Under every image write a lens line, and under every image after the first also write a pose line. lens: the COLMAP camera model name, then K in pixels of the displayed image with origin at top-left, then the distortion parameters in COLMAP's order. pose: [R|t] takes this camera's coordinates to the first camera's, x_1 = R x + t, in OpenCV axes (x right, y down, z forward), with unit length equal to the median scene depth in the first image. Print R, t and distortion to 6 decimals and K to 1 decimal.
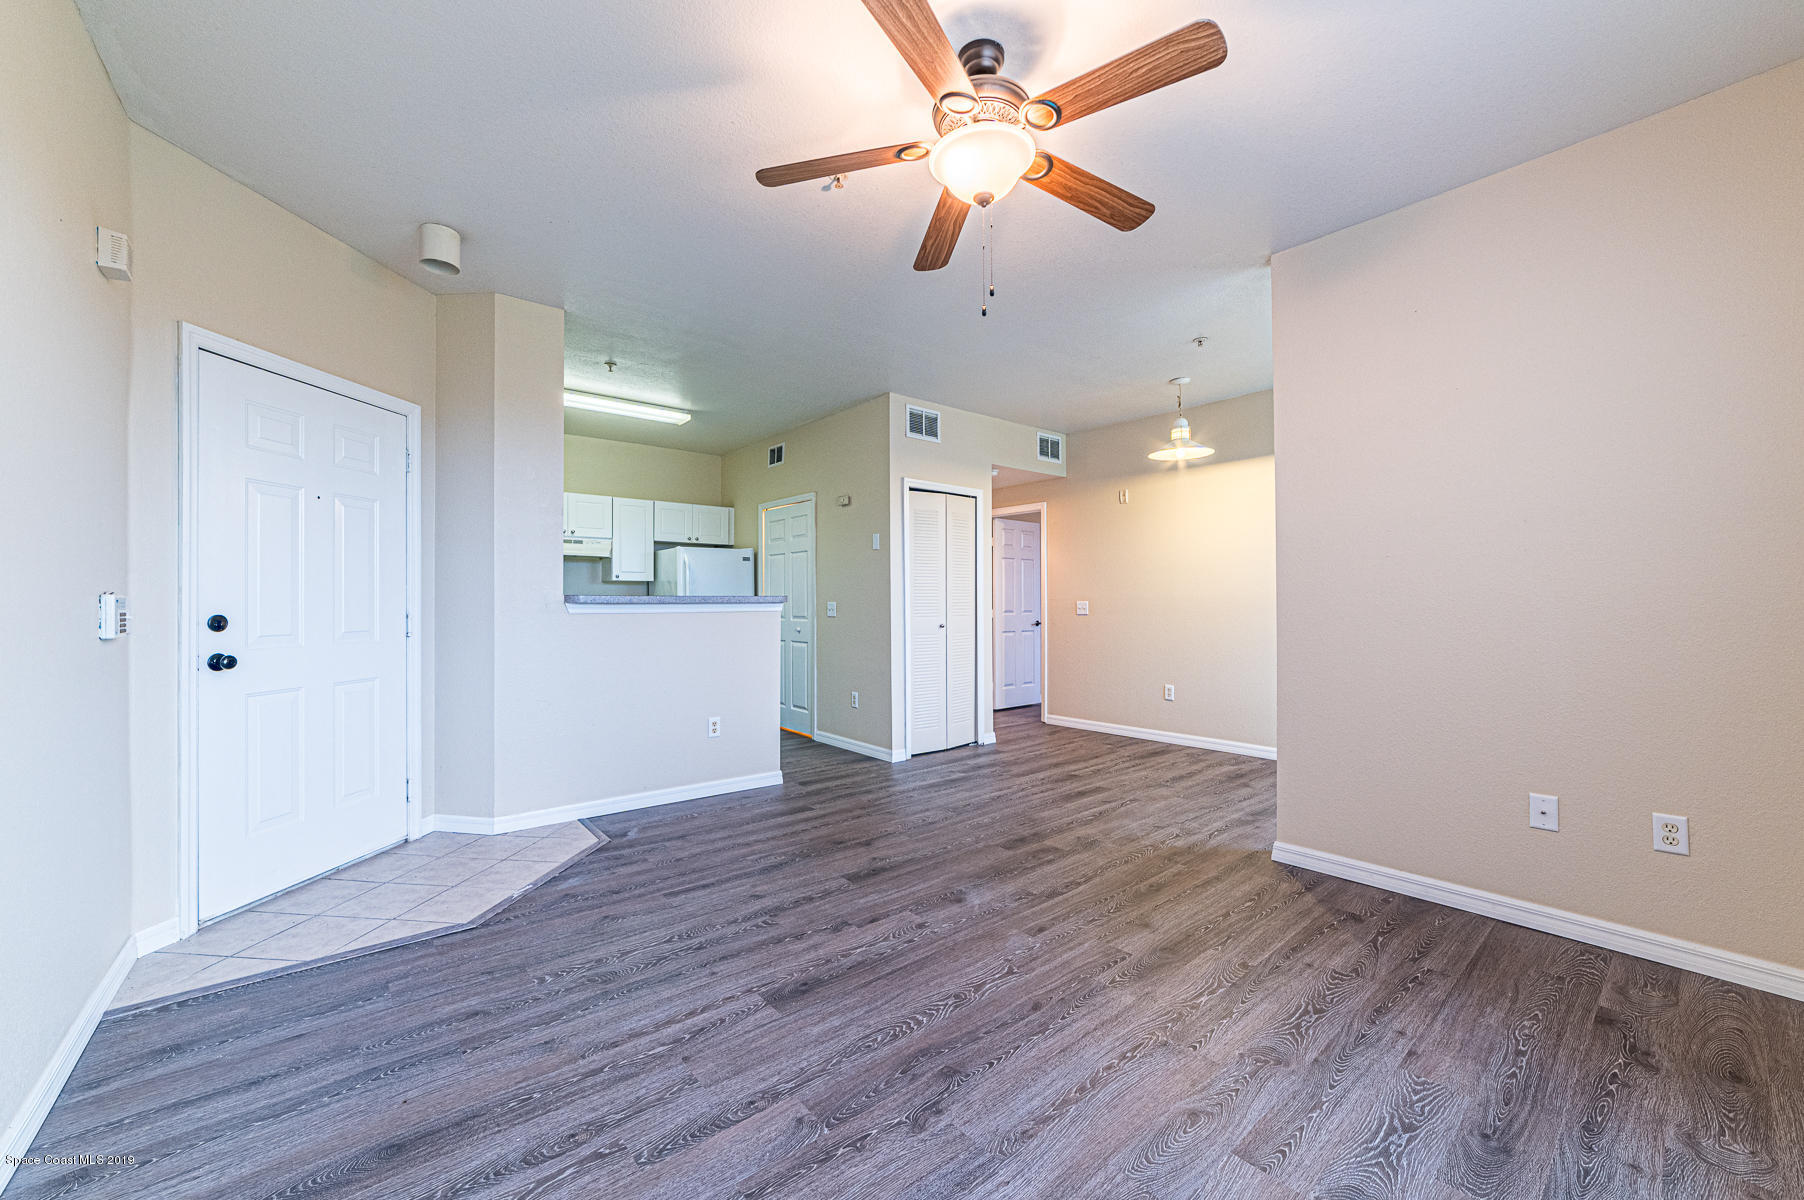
lens RADIAL K [[708.2, 0, 915.8], [0, 708.2, 605.1], [0, 0, 1]] dist [-0.015101, 0.005420]
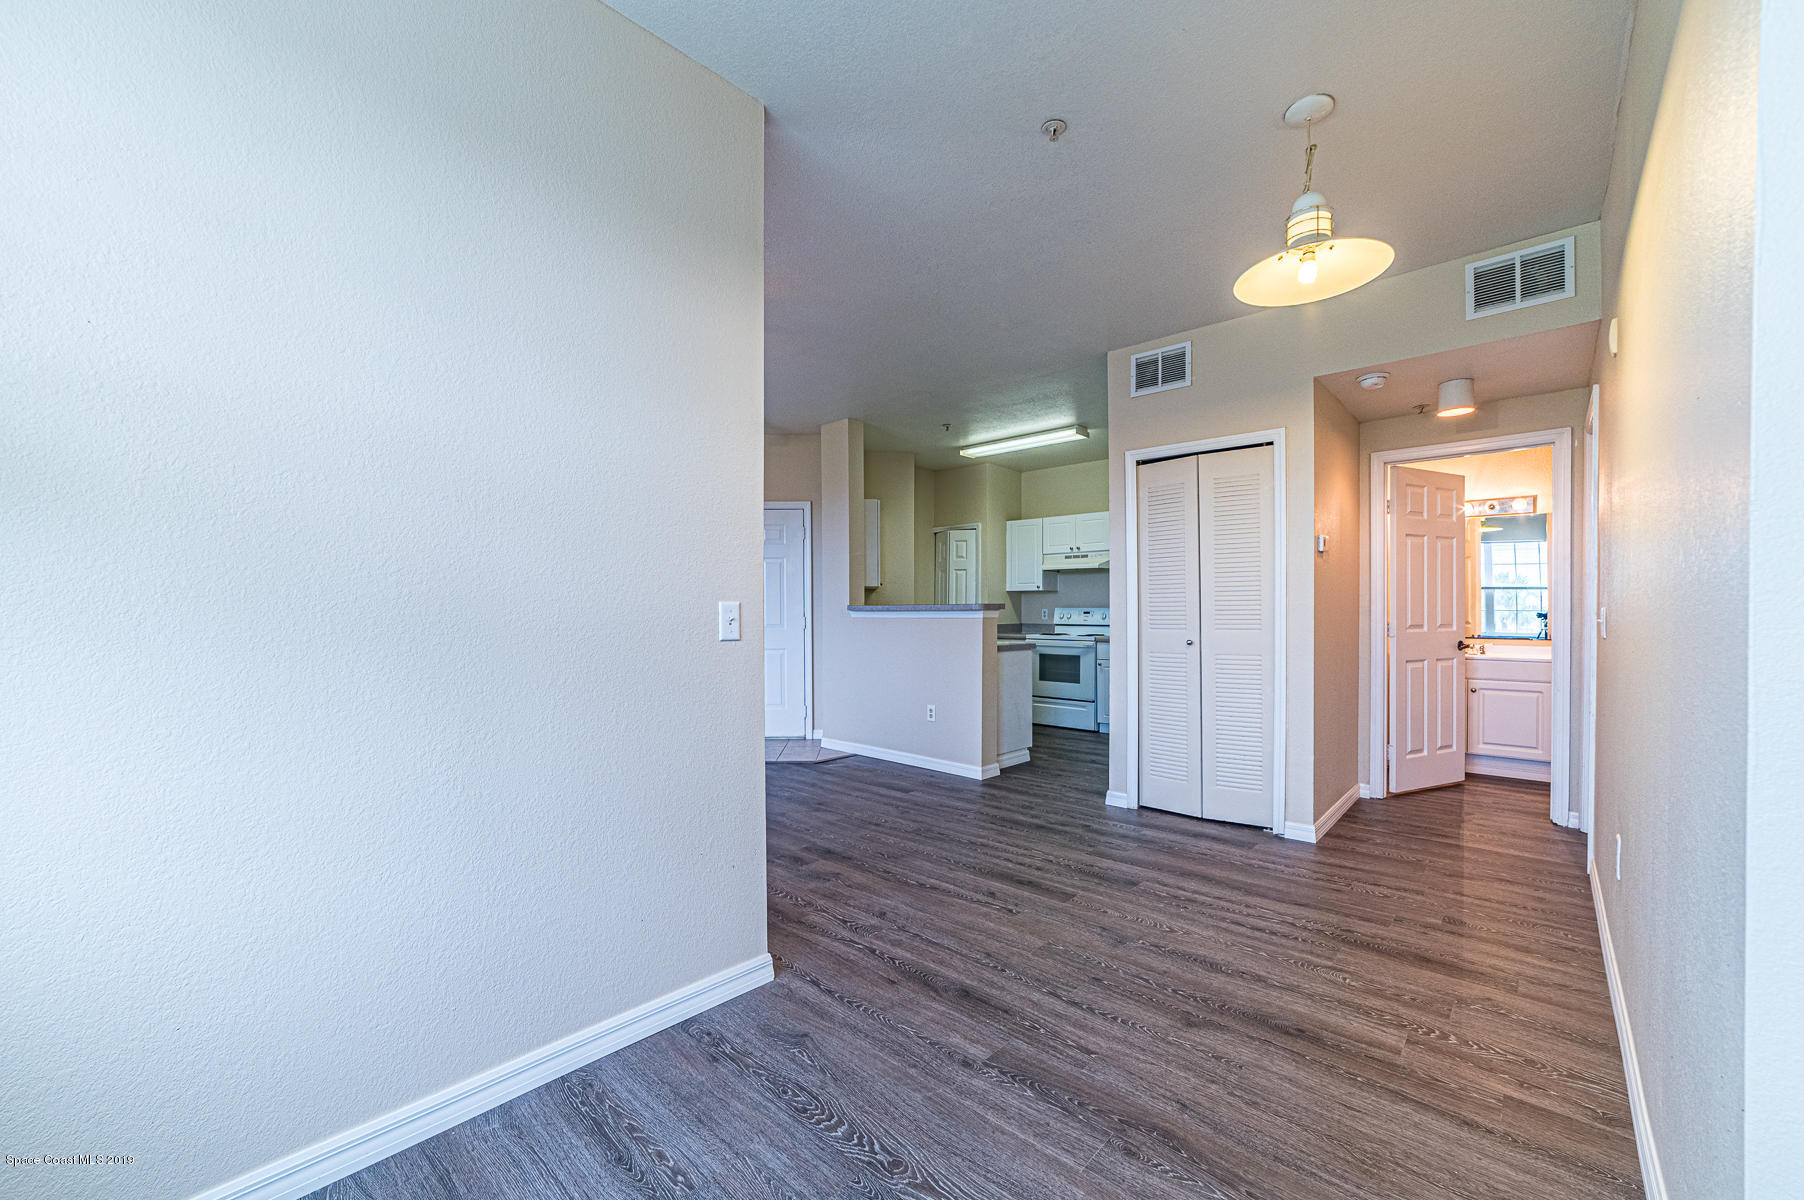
lens RADIAL K [[708.2, 0, 872.5], [0, 708.2, 630.5], [0, 0, 1]] dist [-0.015101, 0.005420]
pose [[0.104111, 0.028463, -0.994158, 1.320554], [-0.002821, 0.999595, 0.028323, -0.003519], [0.994562, -0.000145, 0.104149, 1.129705]]
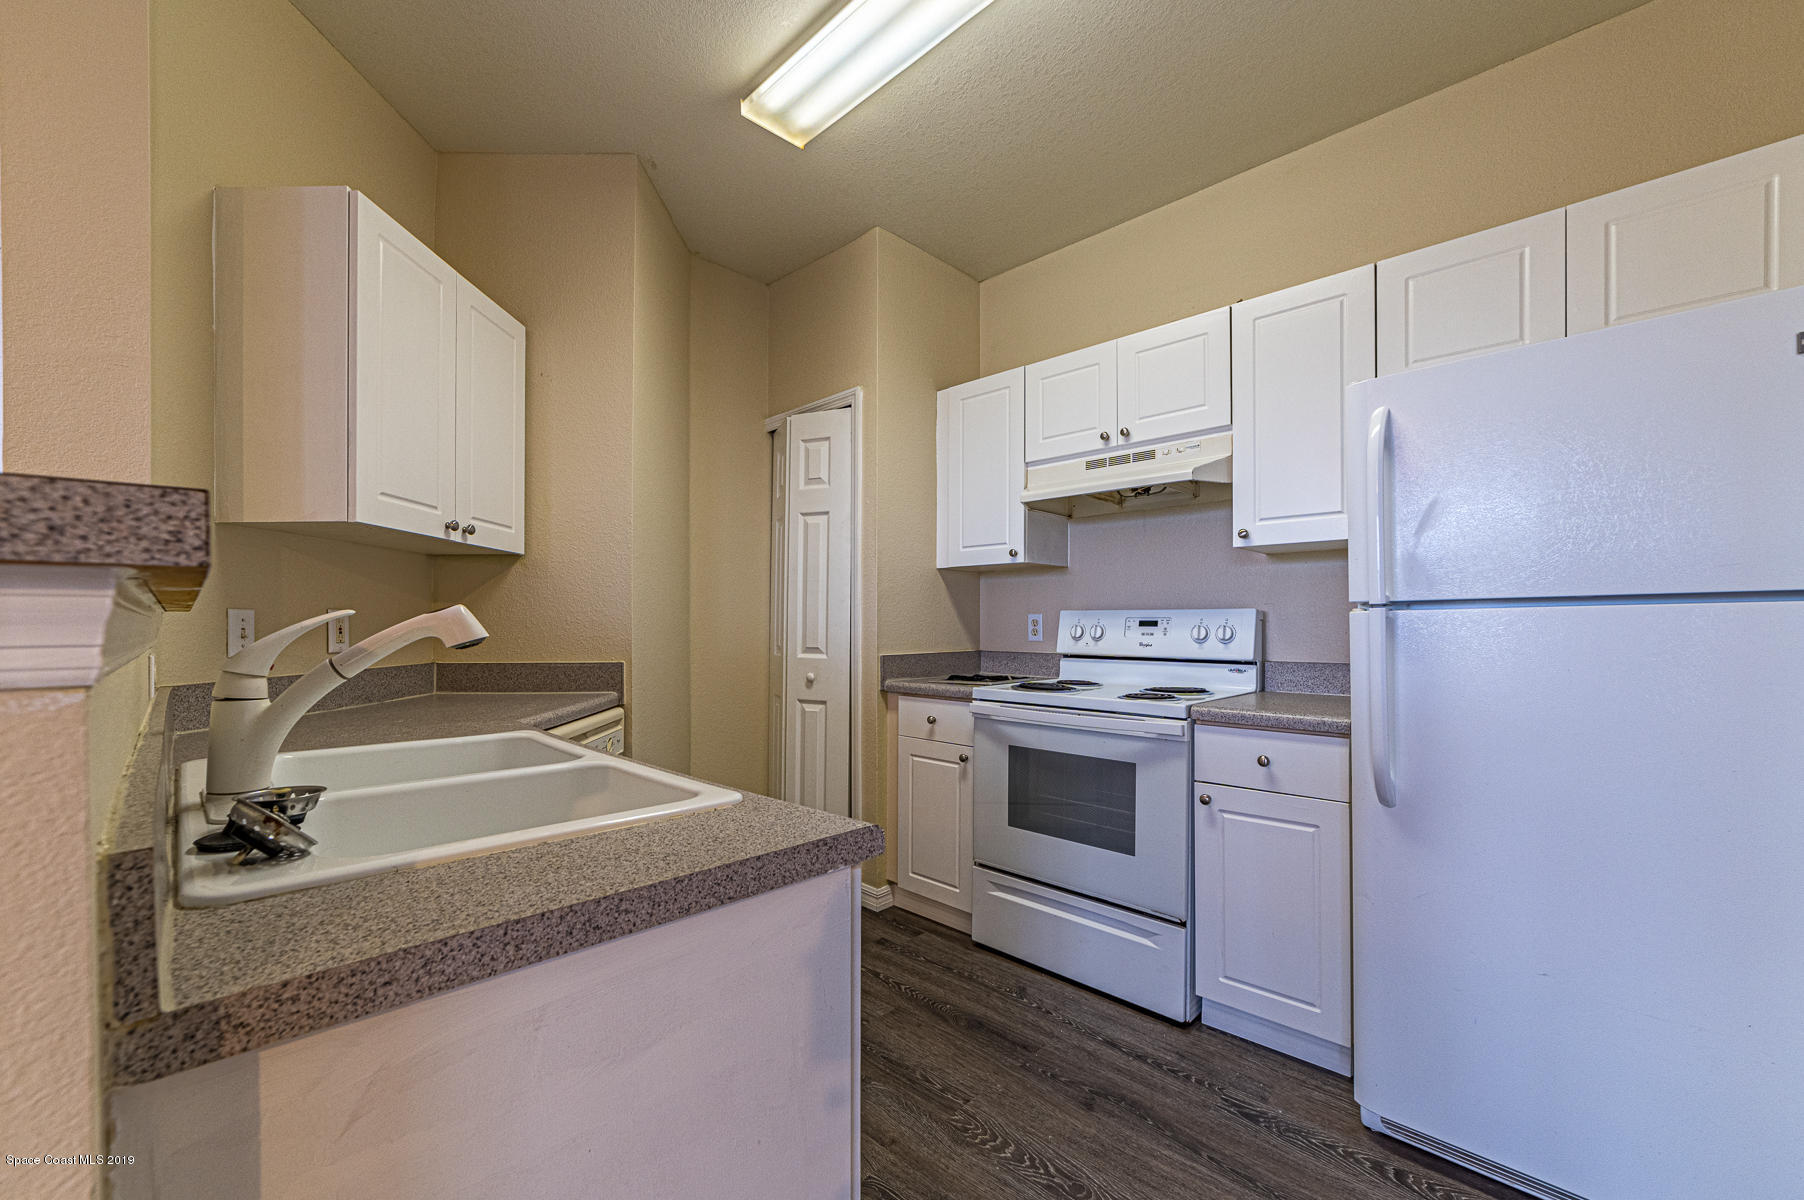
lens RADIAL K [[708.2, 0, 878.0], [0, 708.2, 633.1], [0, 0, 1]] dist [-0.015101, 0.005420]
pose [[0.067991, 0.012922, -0.997602, -0.224682], [-0.002528, 0.999915, 0.012780, 0.004190], [0.997683, 0.001653, 0.068018, 1.743577]]
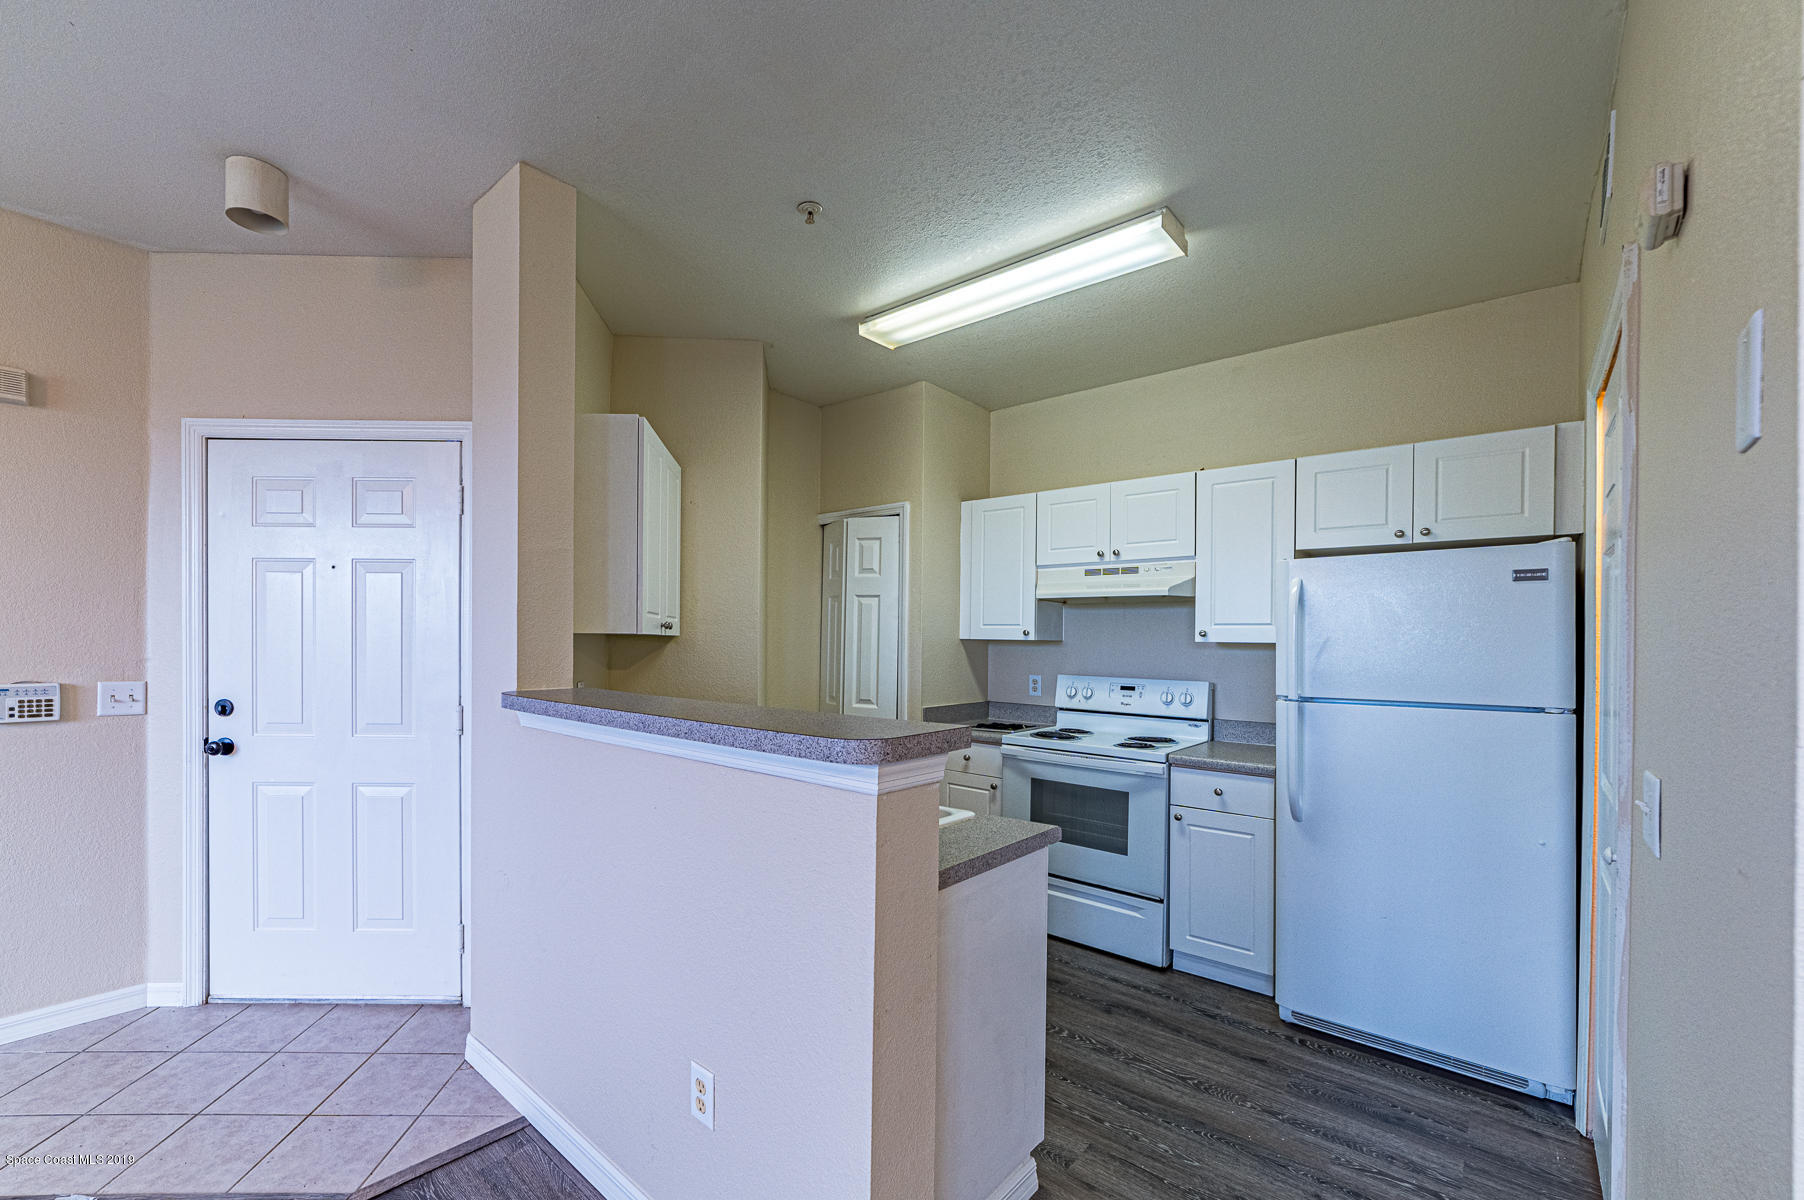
lens RADIAL K [[737.5, 0, 803.9], [0, 737.5, 649.9], [0, 0, 1]] dist [-0.007444, 0.002223]
pose [[0.094072, 0.018868, -0.995387, 0.106050], [-0.013199, 0.999756, 0.017704, -0.076733], [0.995478, 0.011472, 0.094298, 1.476725]]
